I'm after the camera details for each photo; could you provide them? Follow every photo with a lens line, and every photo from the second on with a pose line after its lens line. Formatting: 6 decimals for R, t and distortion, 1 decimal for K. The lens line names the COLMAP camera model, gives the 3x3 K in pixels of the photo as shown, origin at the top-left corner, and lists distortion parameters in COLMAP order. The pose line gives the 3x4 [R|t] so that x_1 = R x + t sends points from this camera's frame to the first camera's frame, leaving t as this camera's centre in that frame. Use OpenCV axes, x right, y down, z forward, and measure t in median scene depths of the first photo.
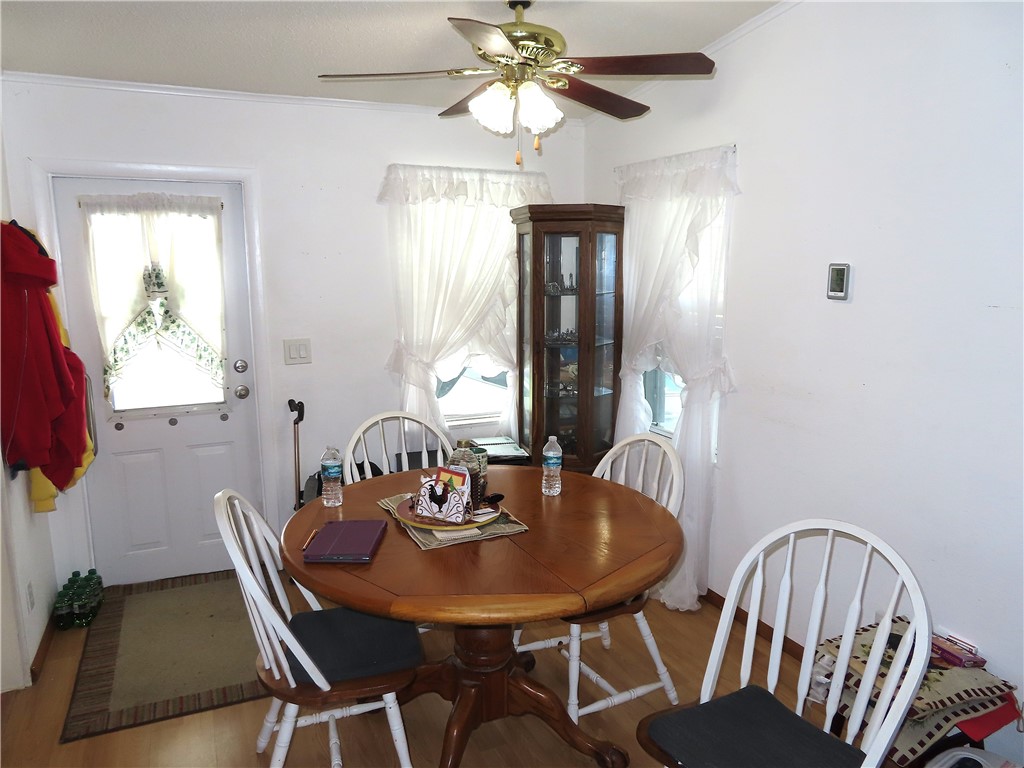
lens RADIAL K [[733.2, 0, 512.0], [0, 733.2, 384.0], [0, 0, 1]] dist [-0.006673, -0.000803]
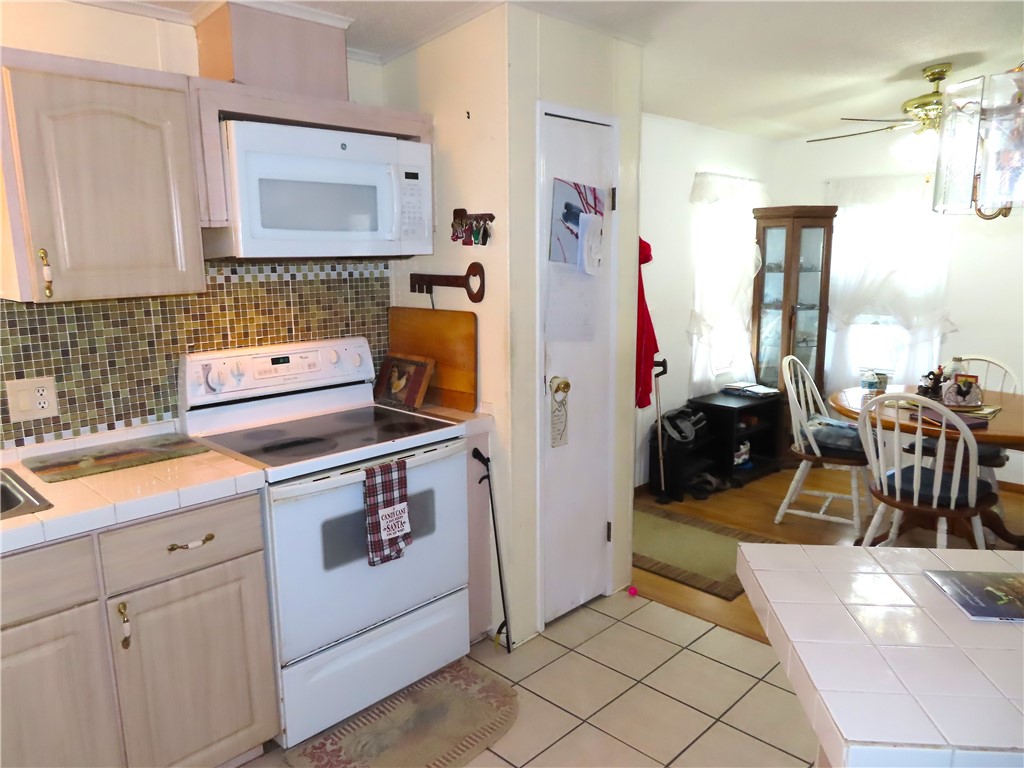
lens RADIAL K [[733.2, 0, 512.0], [0, 733.2, 384.0], [0, 0, 1]] dist [-0.006673, -0.000803]
pose [[0.930057, -0.072876, 0.360114, -0.931522], [0.069013, 0.997337, 0.023590, 0.018232], [-0.360874, 0.002912, 0.932610, -0.079550]]
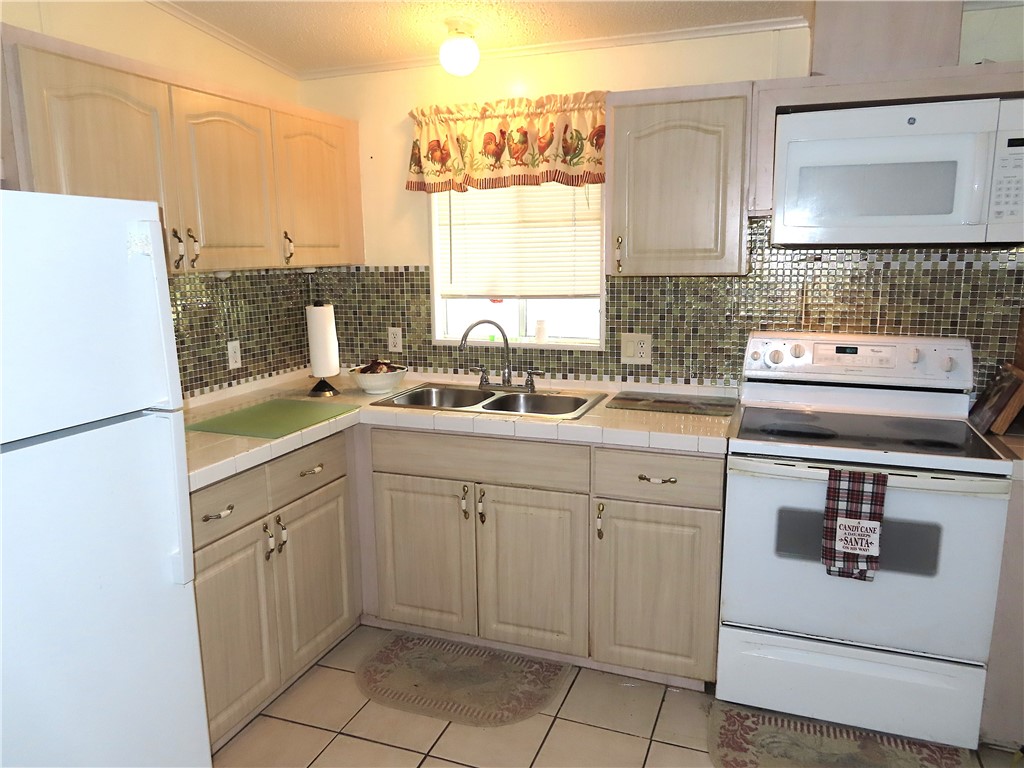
lens RADIAL K [[733.2, 0, 512.0], [0, 733.2, 384.0], [0, 0, 1]] dist [-0.006673, -0.000803]
pose [[0.709465, 0.124279, -0.693696, -0.571404], [-0.111790, 0.991711, 0.063339, 0.020378], [0.695818, 0.032611, 0.717478, -0.049918]]
